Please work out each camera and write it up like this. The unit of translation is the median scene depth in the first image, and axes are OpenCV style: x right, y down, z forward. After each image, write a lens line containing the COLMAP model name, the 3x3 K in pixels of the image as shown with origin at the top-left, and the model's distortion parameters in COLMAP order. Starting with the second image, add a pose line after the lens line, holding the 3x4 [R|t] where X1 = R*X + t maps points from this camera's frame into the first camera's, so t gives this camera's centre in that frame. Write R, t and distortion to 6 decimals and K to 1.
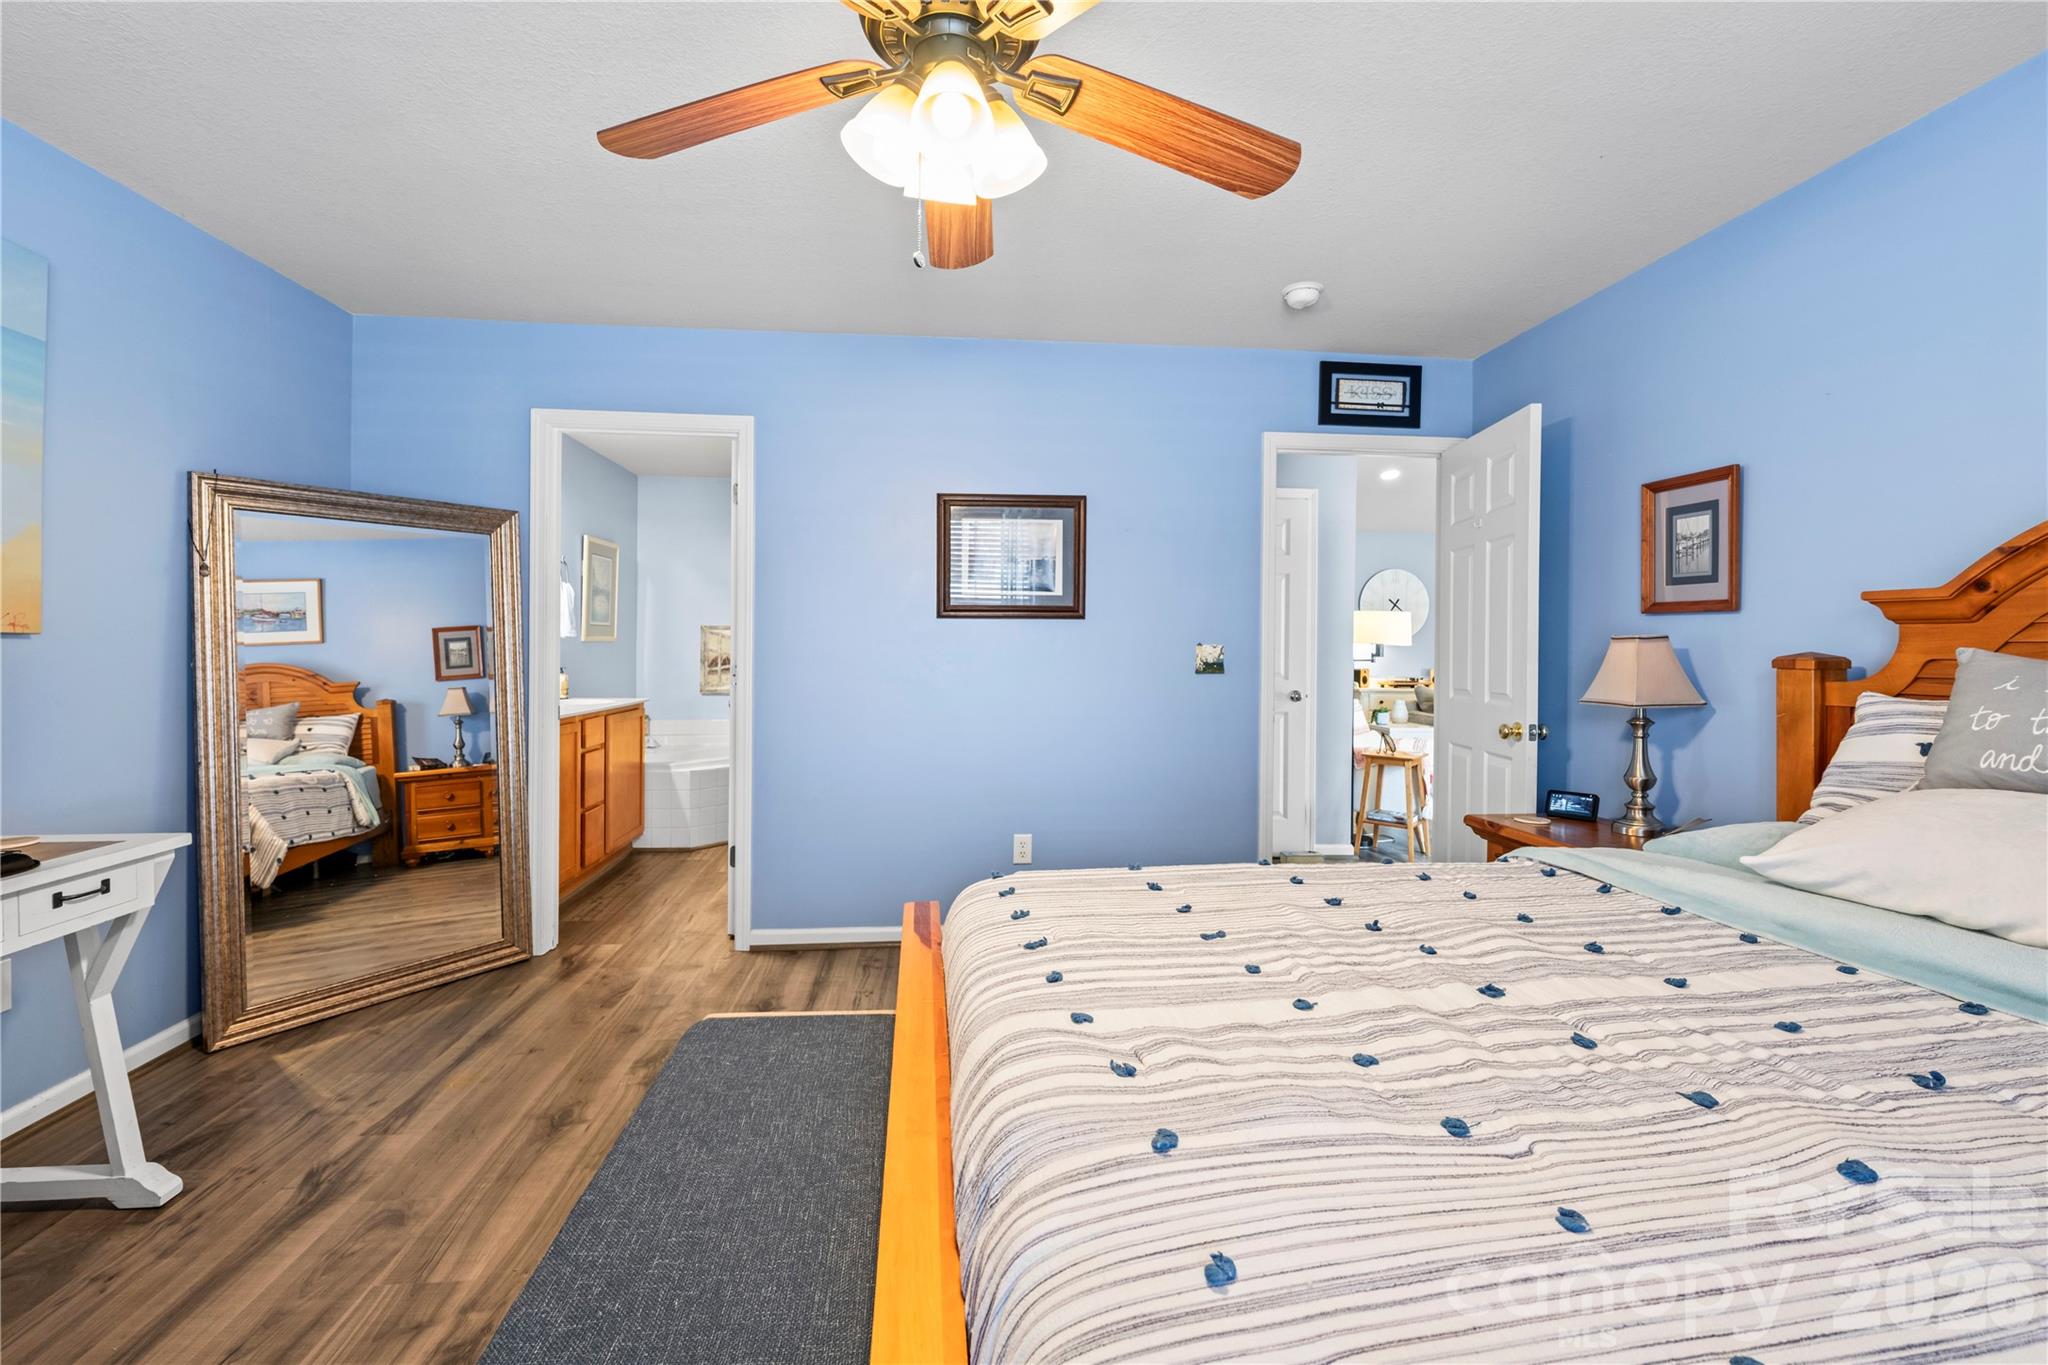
lens RADIAL K [[929.9, 0, 1020.1], [0, 929.9, 657.7], [0, 0, 1]] dist [-0.002042, -0.000334]
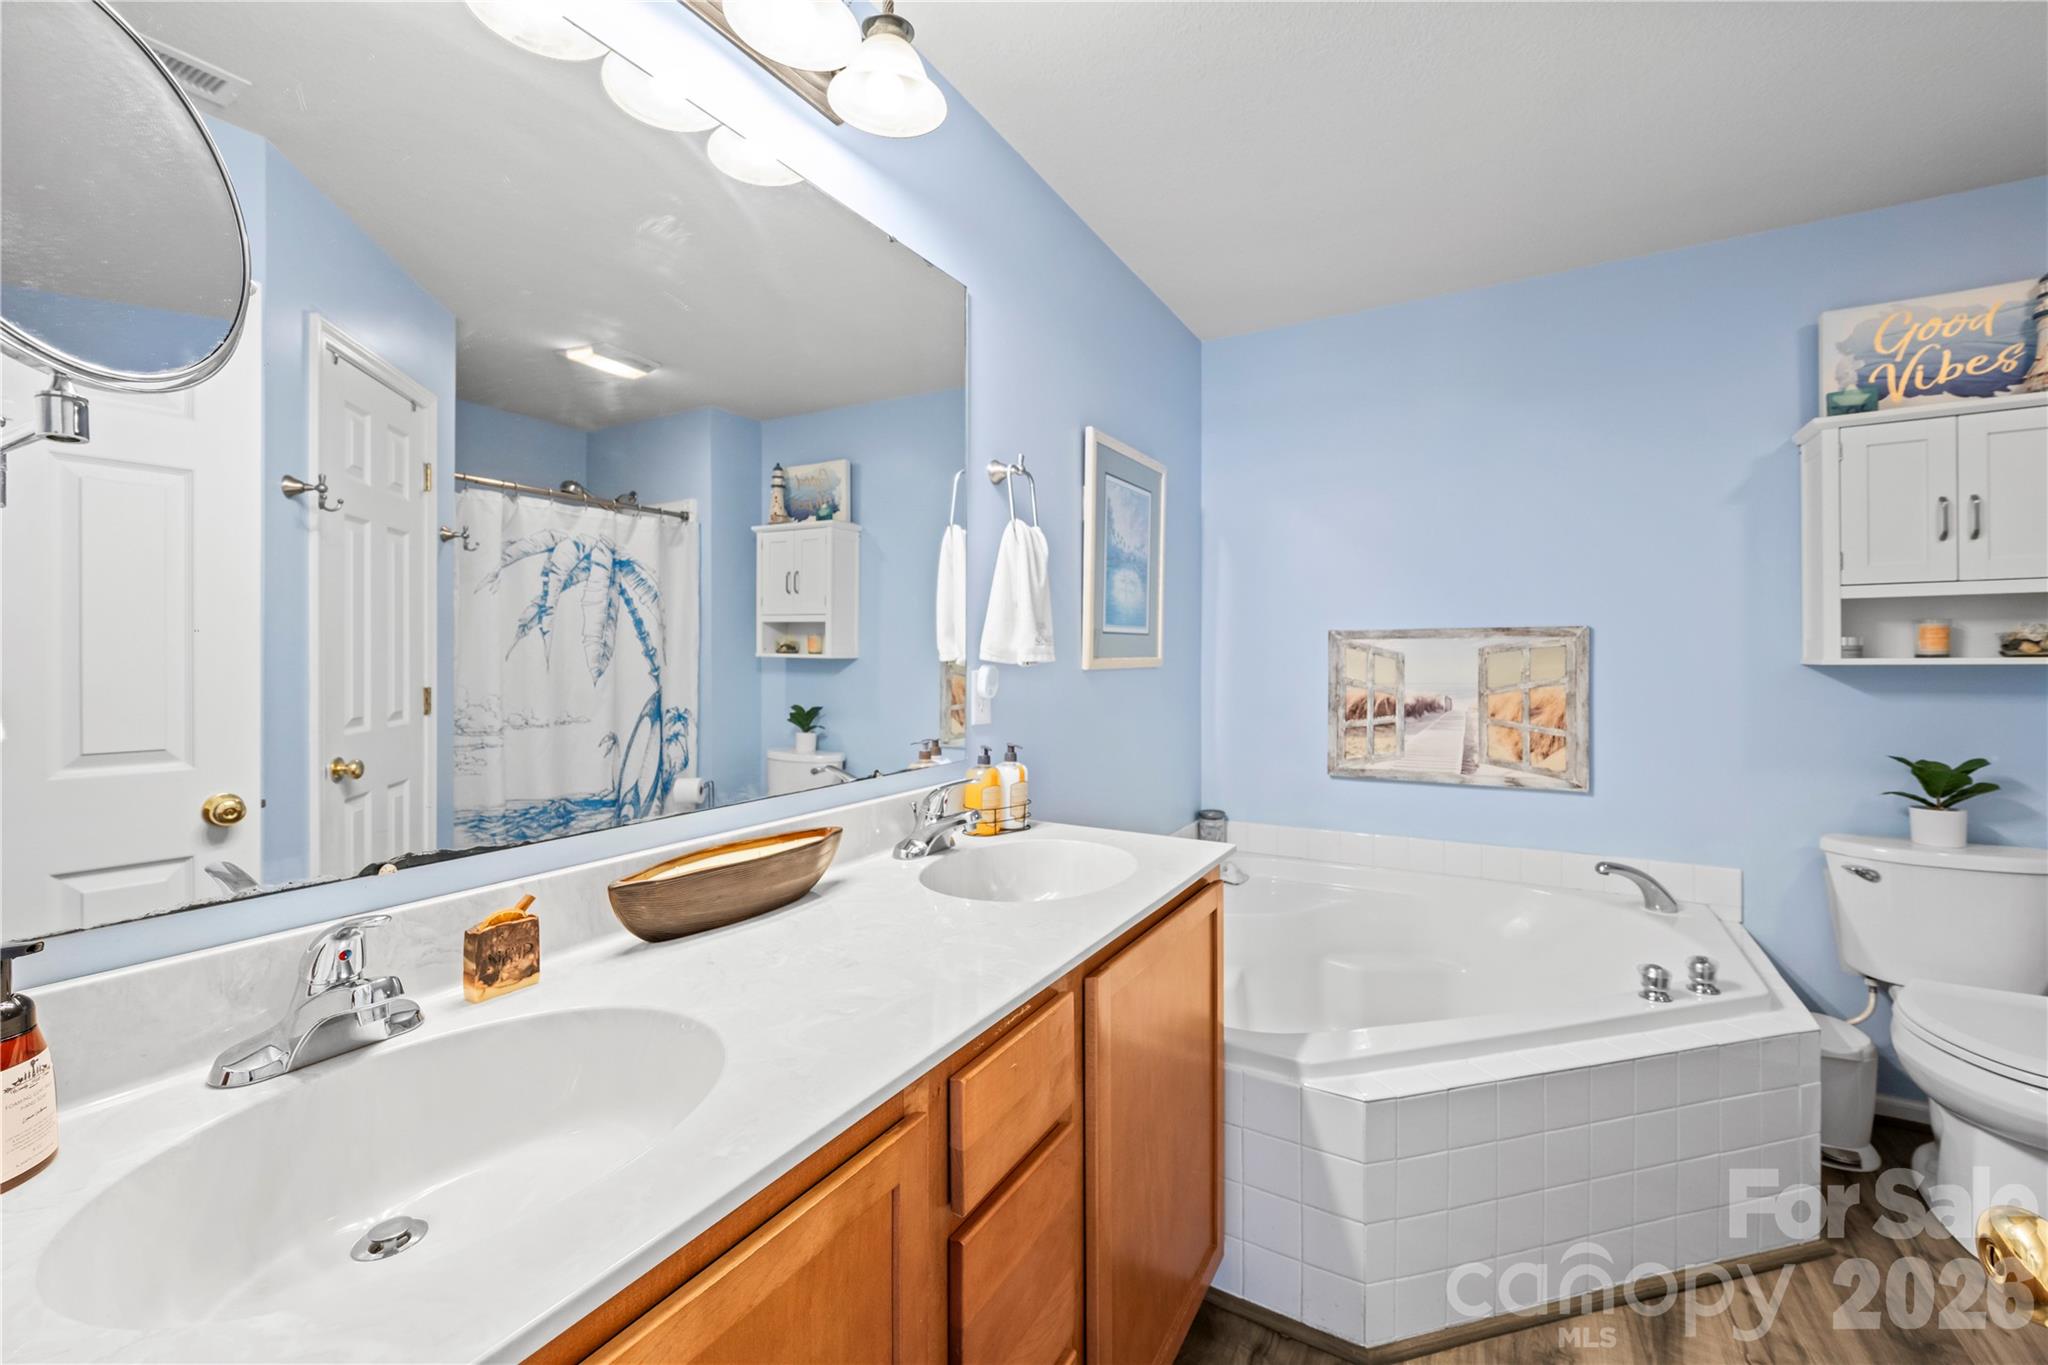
lens RADIAL K [[867.0, 0, 1026.2], [0, 867.0, 660.2], [0, 0, 1]] dist [0.000908, -0.000125]
pose [[0.828843, -0.009661, -0.559397, -0.255870], [0.003095, 0.999915, -0.012683, -0.016832], [0.559472, 0.008781, 0.828803, 0.624588]]
